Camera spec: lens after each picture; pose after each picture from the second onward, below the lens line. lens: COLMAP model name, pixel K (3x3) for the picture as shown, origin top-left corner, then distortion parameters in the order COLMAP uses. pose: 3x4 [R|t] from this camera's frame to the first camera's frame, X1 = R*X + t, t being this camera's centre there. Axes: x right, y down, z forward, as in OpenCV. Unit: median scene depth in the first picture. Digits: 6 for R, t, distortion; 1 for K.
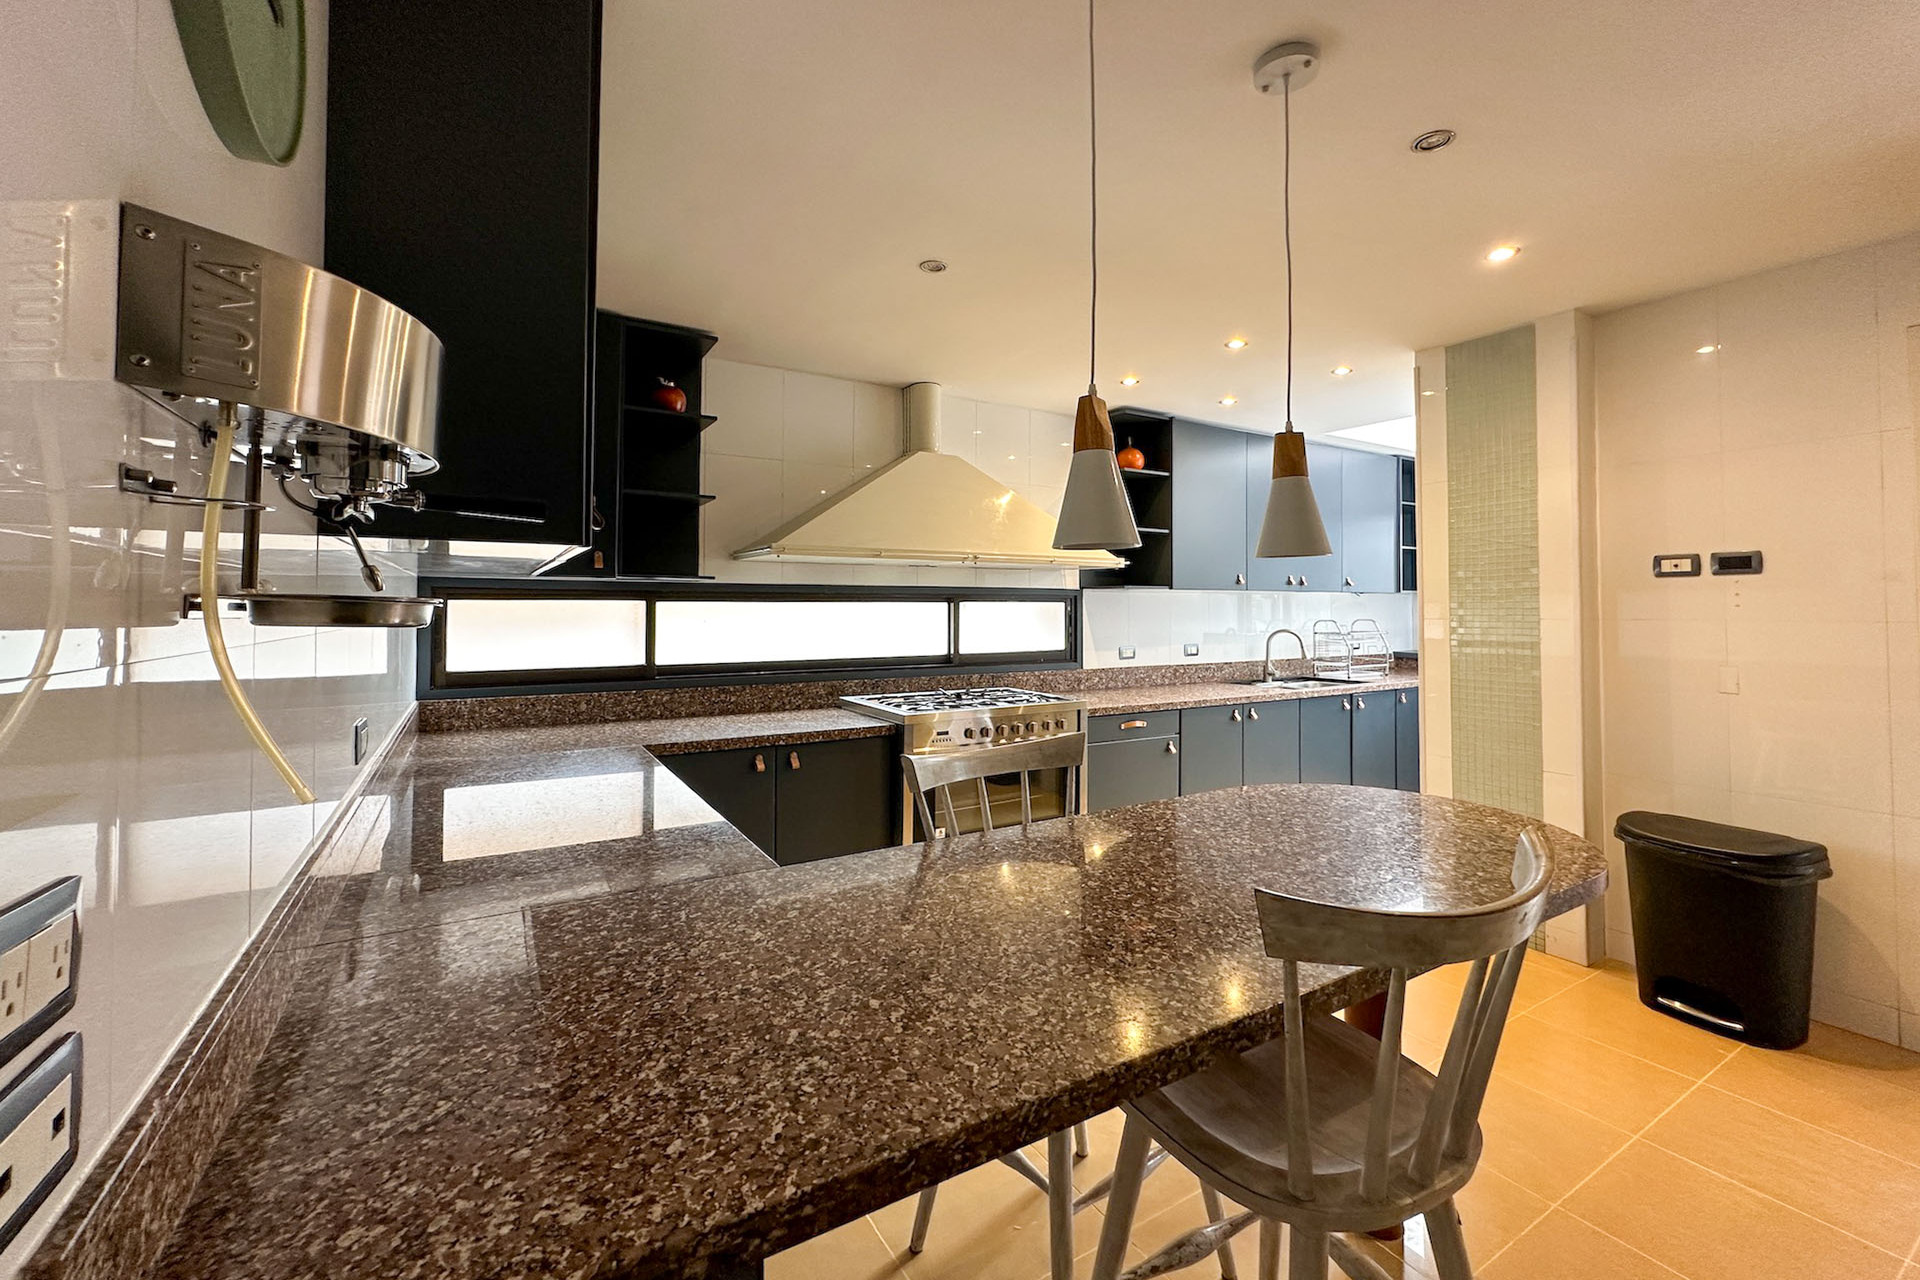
lens RADIAL K [[786.7, 0, 951.4], [0, 786.7, 586.4], [0, 0, 1]] dist [-0.003668, 0.001556]
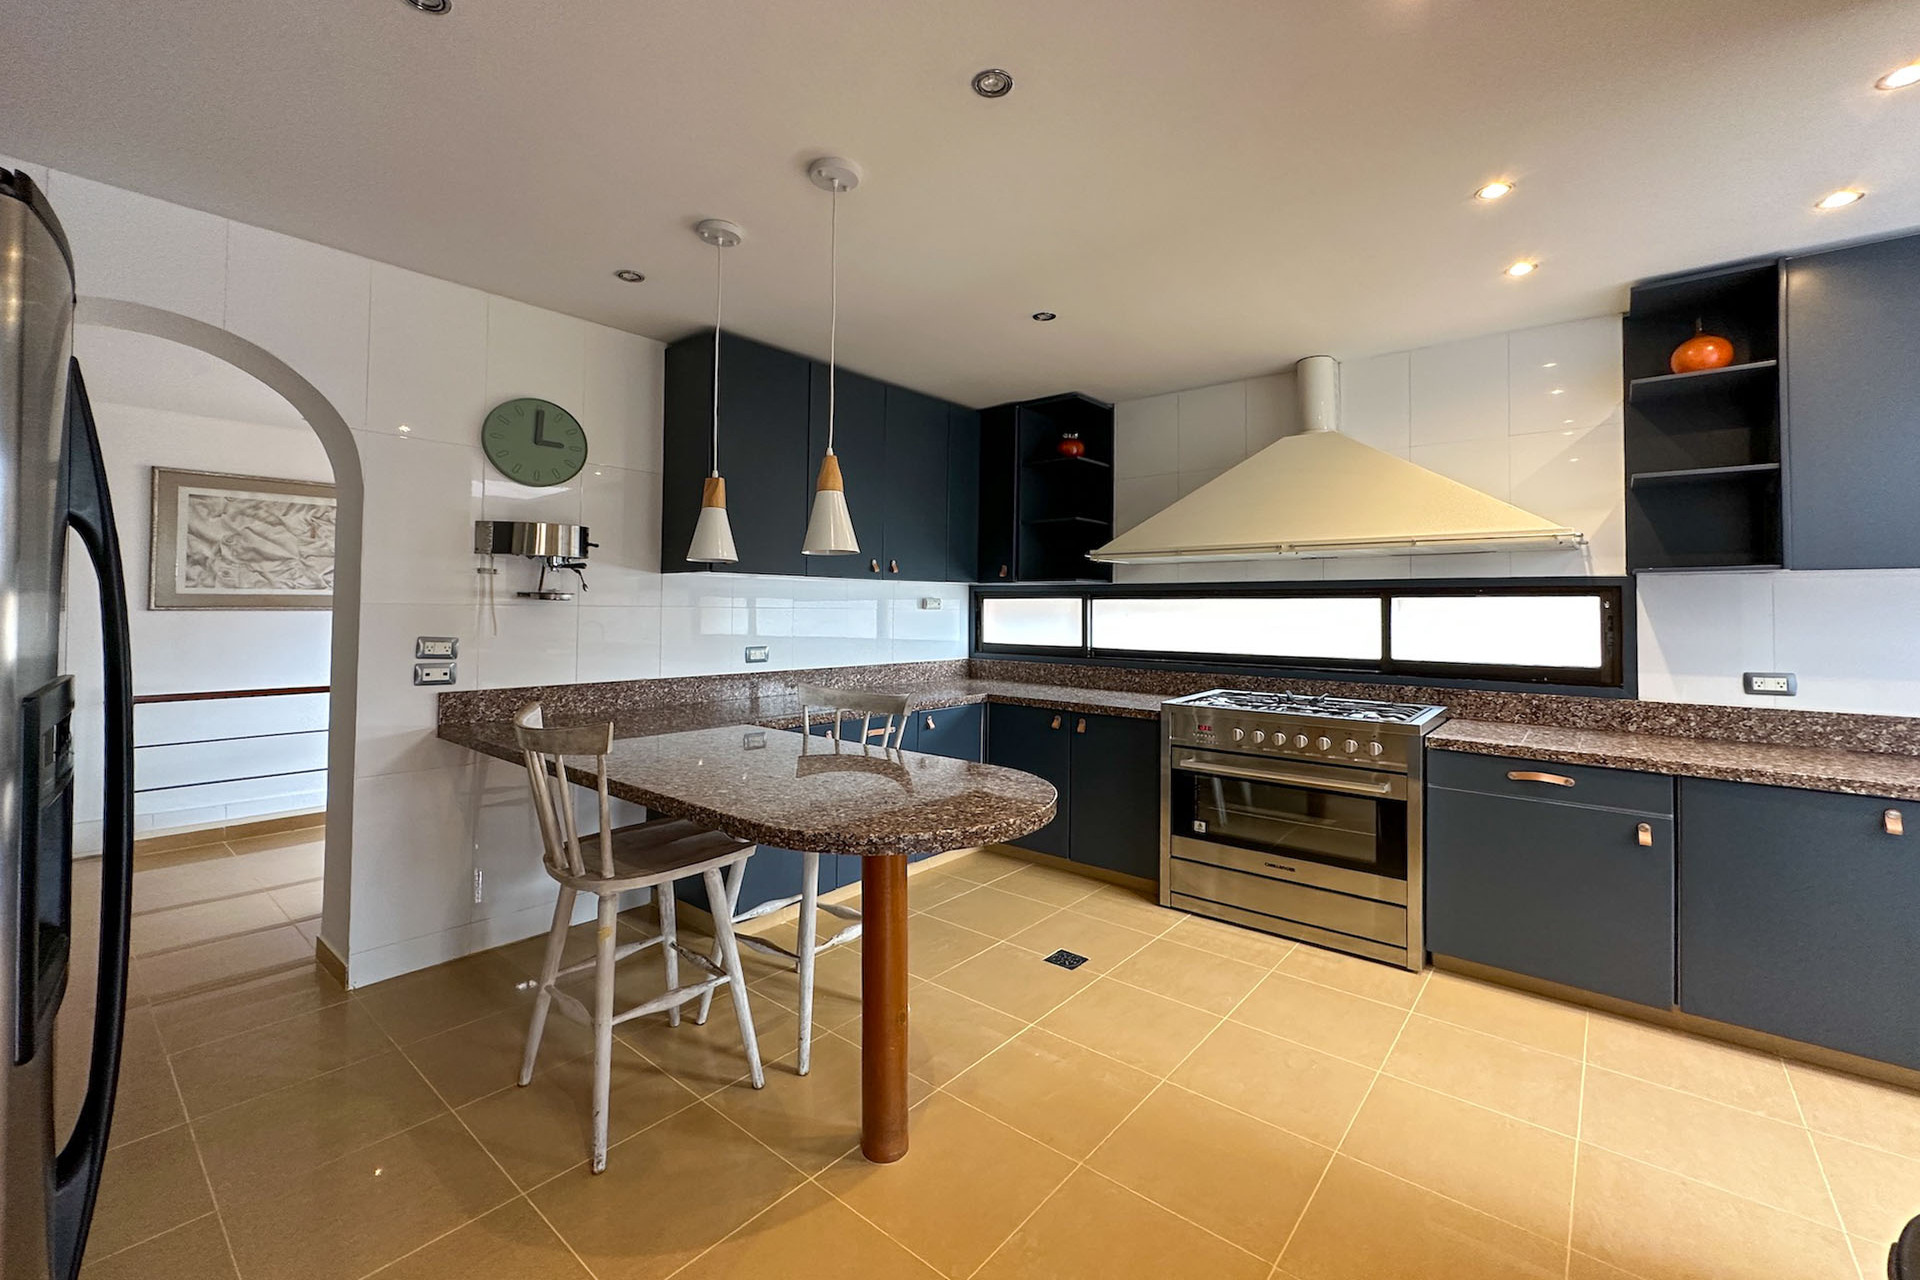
lens RADIAL K [[786.7, 0, 956.7], [0, 786.7, 586.6], [0, 0, 1]] dist [-0.003668, 0.001556]
pose [[0.325251, -0.024990, -0.945297, 0.648049], [0.018450, 0.999628, -0.020078, 0.016512], [0.945448, -0.010910, 0.325591, 0.292459]]
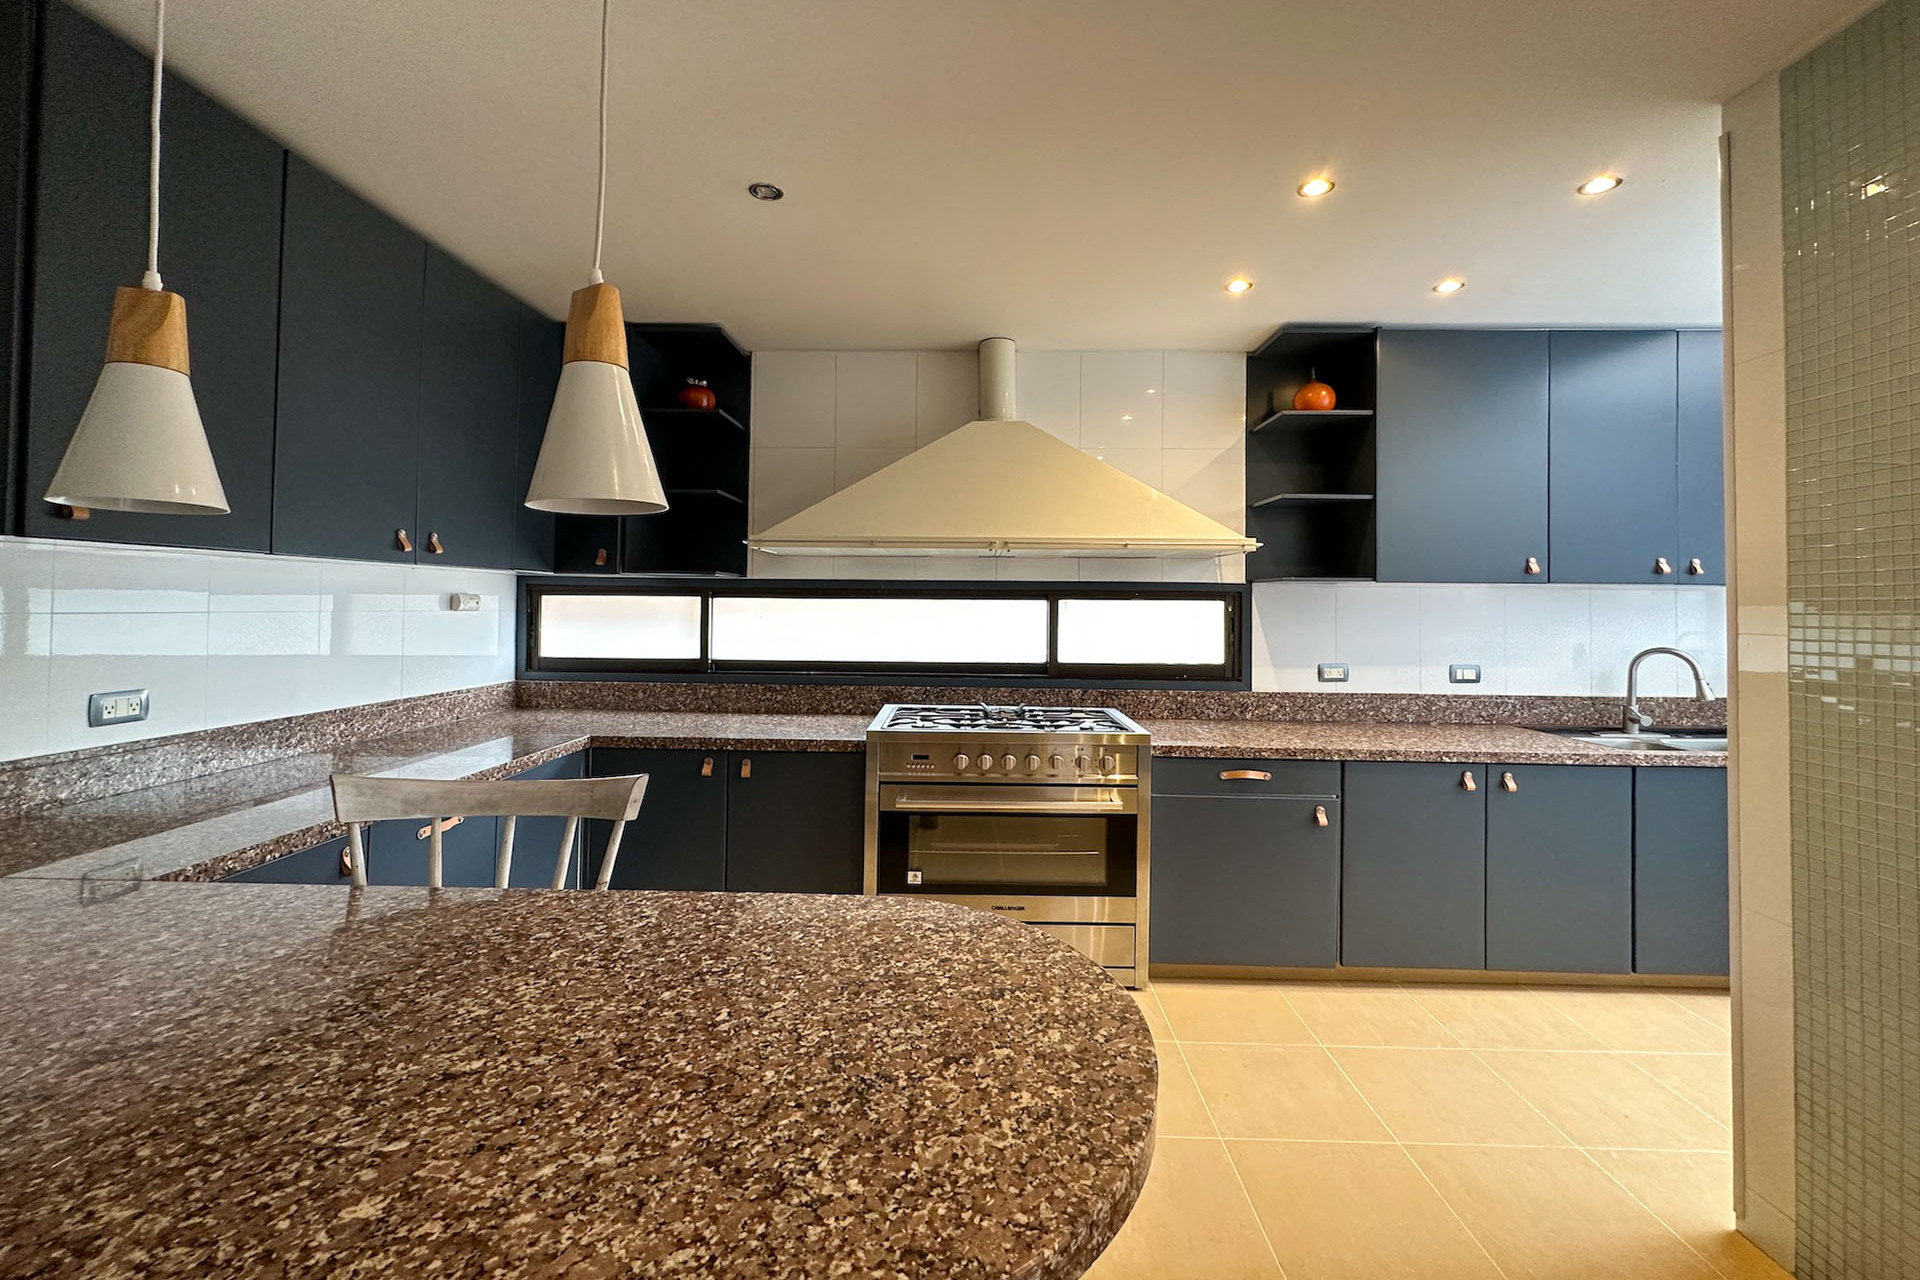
lens RADIAL K [[786.7, 0, 953.2], [0, 786.7, 588.0], [0, 0, 1]] dist [-0.003668, 0.001556]
pose [[0.841909, -0.004868, -0.539598, 0.360056], [0.005762, 0.999983, -0.000033, 0.007040], [0.539589, -0.003081, 0.841923, 0.249285]]
